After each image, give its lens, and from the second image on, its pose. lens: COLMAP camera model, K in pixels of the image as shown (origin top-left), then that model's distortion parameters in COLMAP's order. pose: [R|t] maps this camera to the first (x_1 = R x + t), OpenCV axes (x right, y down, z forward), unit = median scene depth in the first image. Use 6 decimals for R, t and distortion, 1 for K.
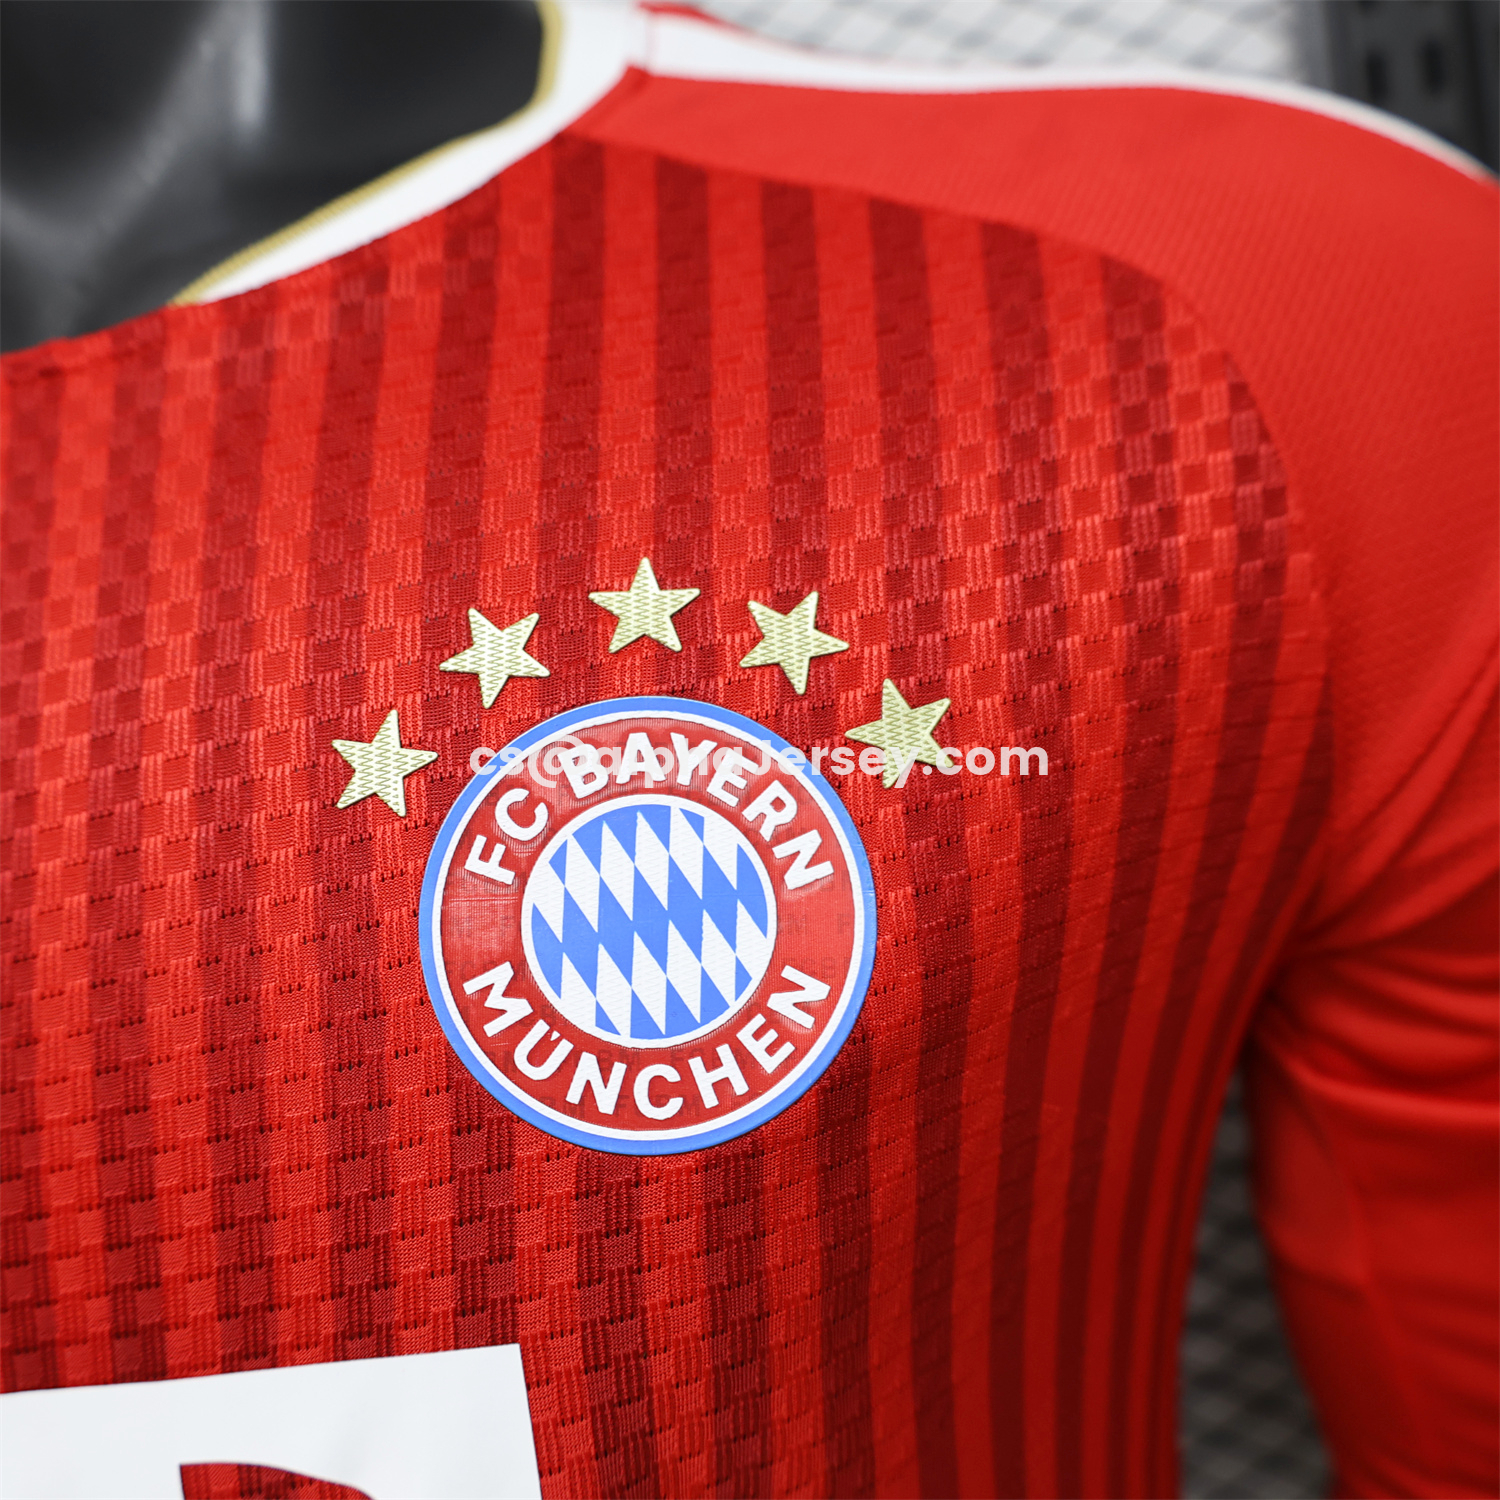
lens RADIAL K [[1542.5, 0, 743.1], [0, 1542.5, 740.1], [0, 0, 1]] dist [0.012118, 0.000000]
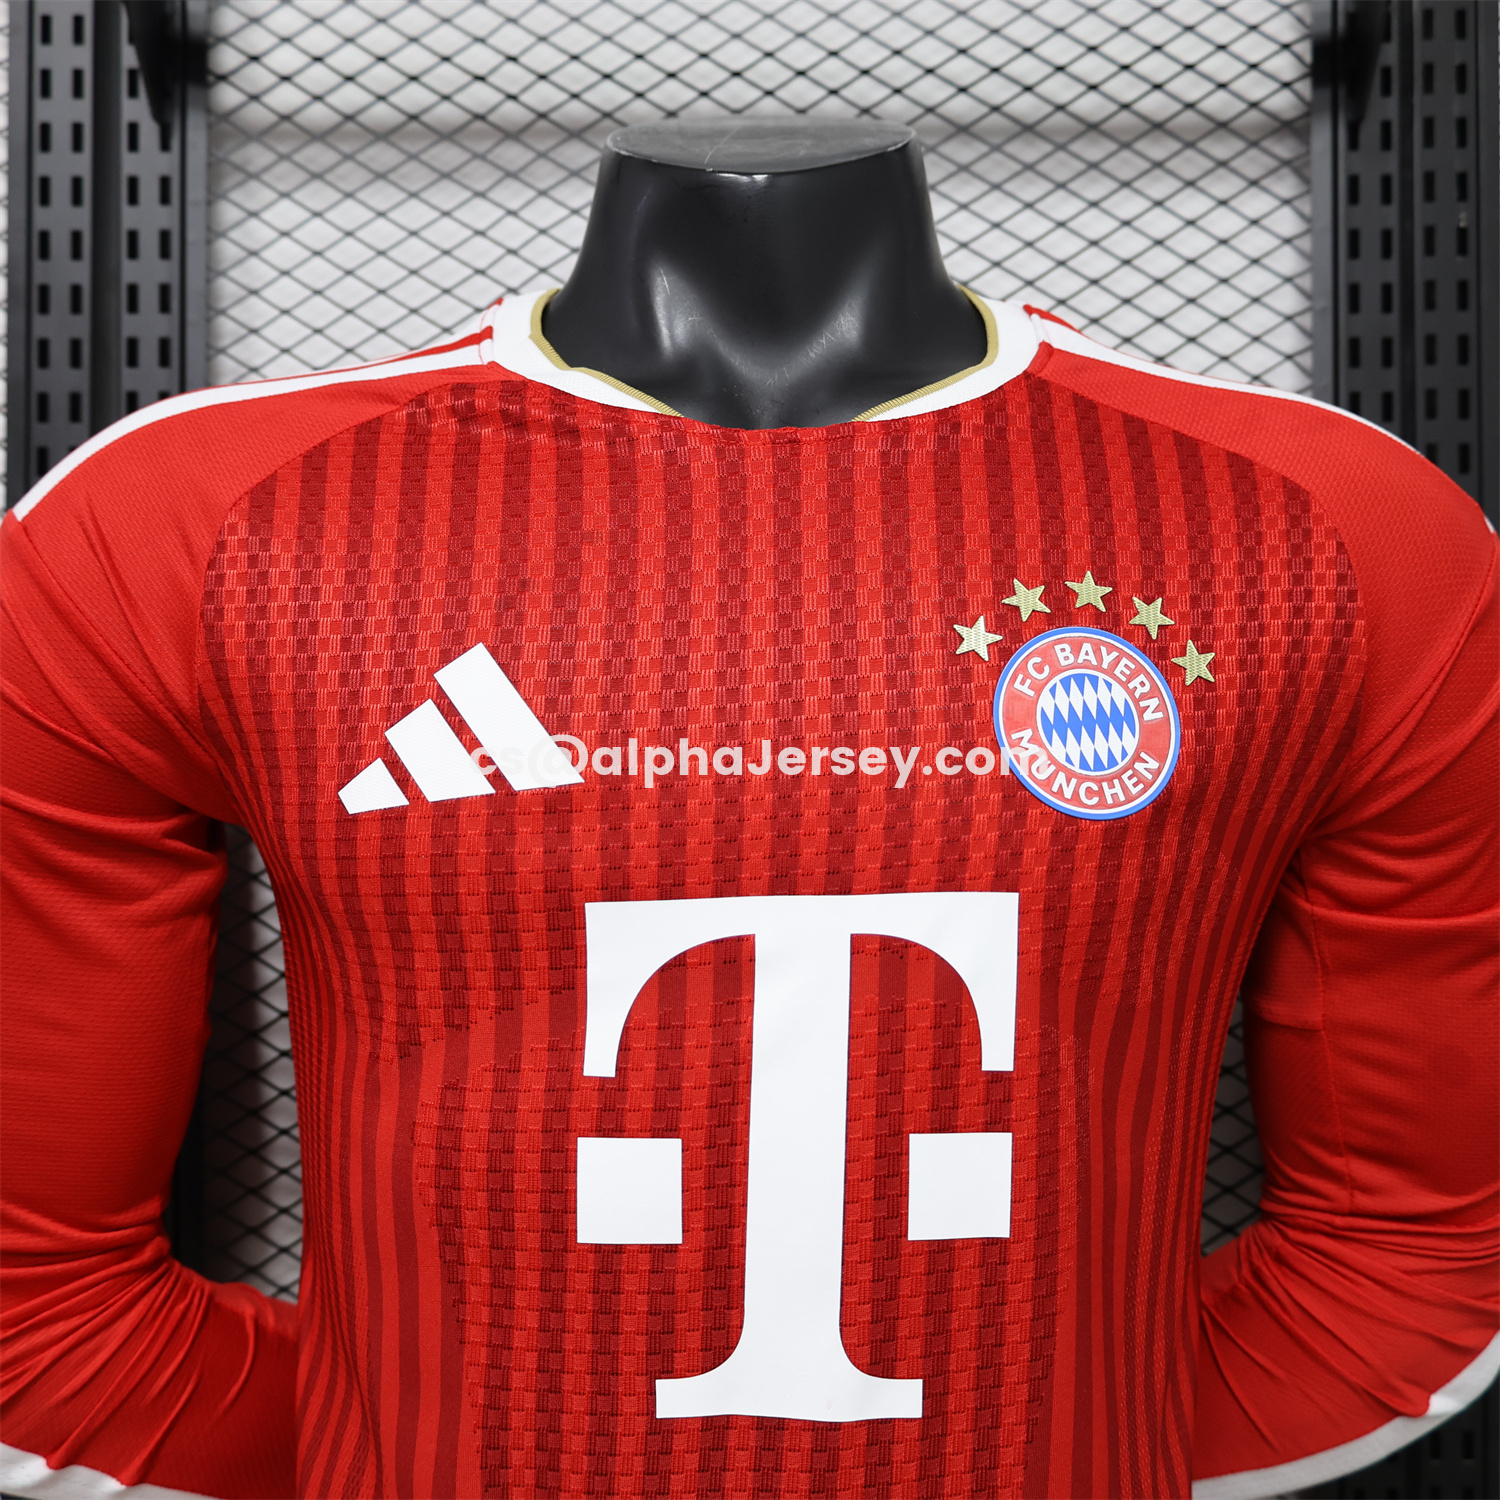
lens RADIAL K [[1542.5, 0, 744.3], [0, 1542.5, 759.8], [0, 0, 1]] dist [0.012118, 0.000000]
pose [[0.981111, 0.155136, 0.115563, -0.771732], [-0.143166, 0.984052, -0.105576, 0.459396], [-0.130098, 0.087037, 0.987674, -1.117913]]
